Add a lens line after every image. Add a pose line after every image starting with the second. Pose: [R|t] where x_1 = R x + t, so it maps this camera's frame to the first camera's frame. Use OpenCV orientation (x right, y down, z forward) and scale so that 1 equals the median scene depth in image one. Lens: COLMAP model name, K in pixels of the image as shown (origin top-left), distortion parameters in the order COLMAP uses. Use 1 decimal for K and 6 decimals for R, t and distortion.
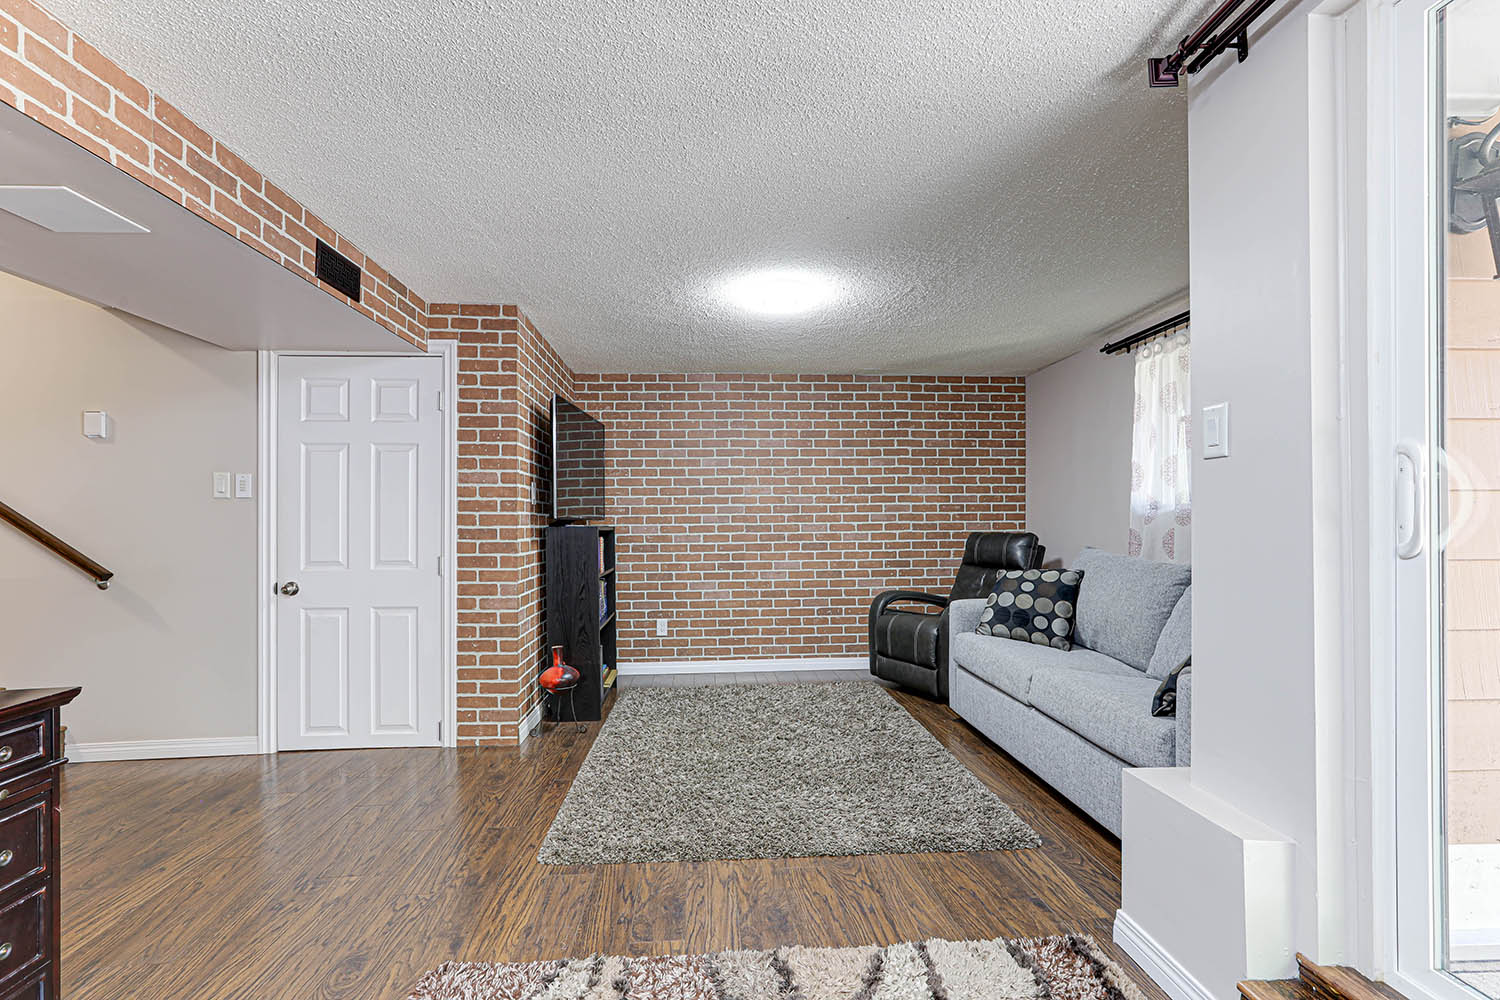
lens RADIAL K [[709.3, 0, 767.0], [0, 709.3, 514.7], [0, 0, 1]] dist [-0.049597, 0.036337]
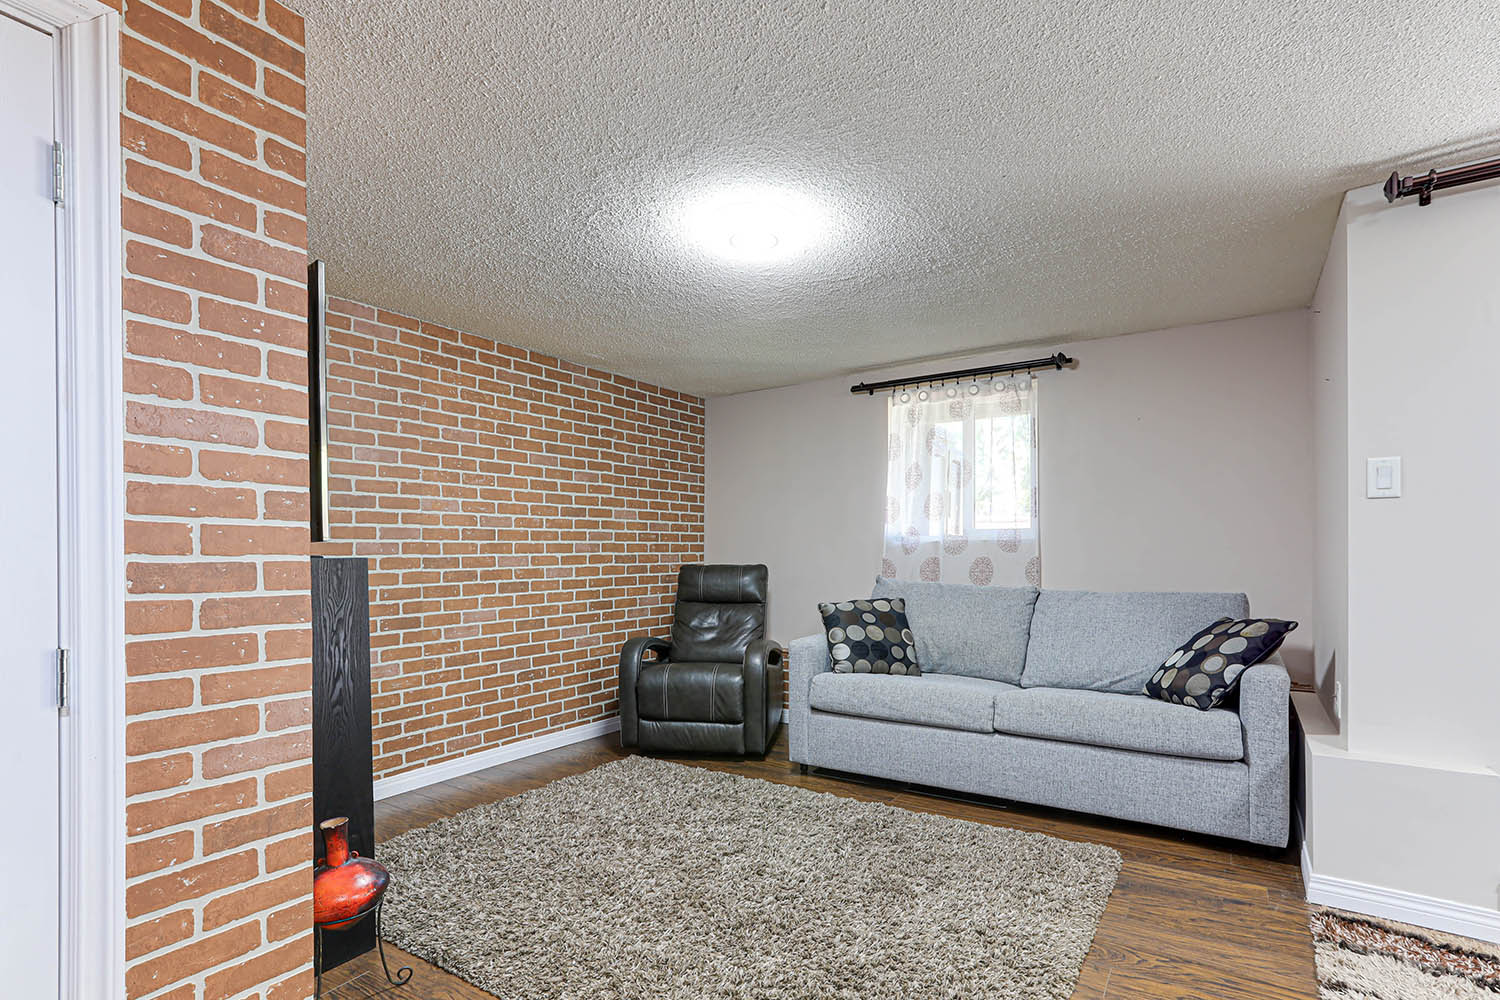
lens RADIAL K [[718.1, 0, 754.7], [0, 718.1, 557.4], [0, 0, 1]] dist [-0.032338, 0.022586]
pose [[0.612171, -0.003510, 0.790718, -0.357916], [-0.003042, 0.999972, 0.006794, 0.009123], [-0.790720, -0.006564, 0.612143, 0.366880]]
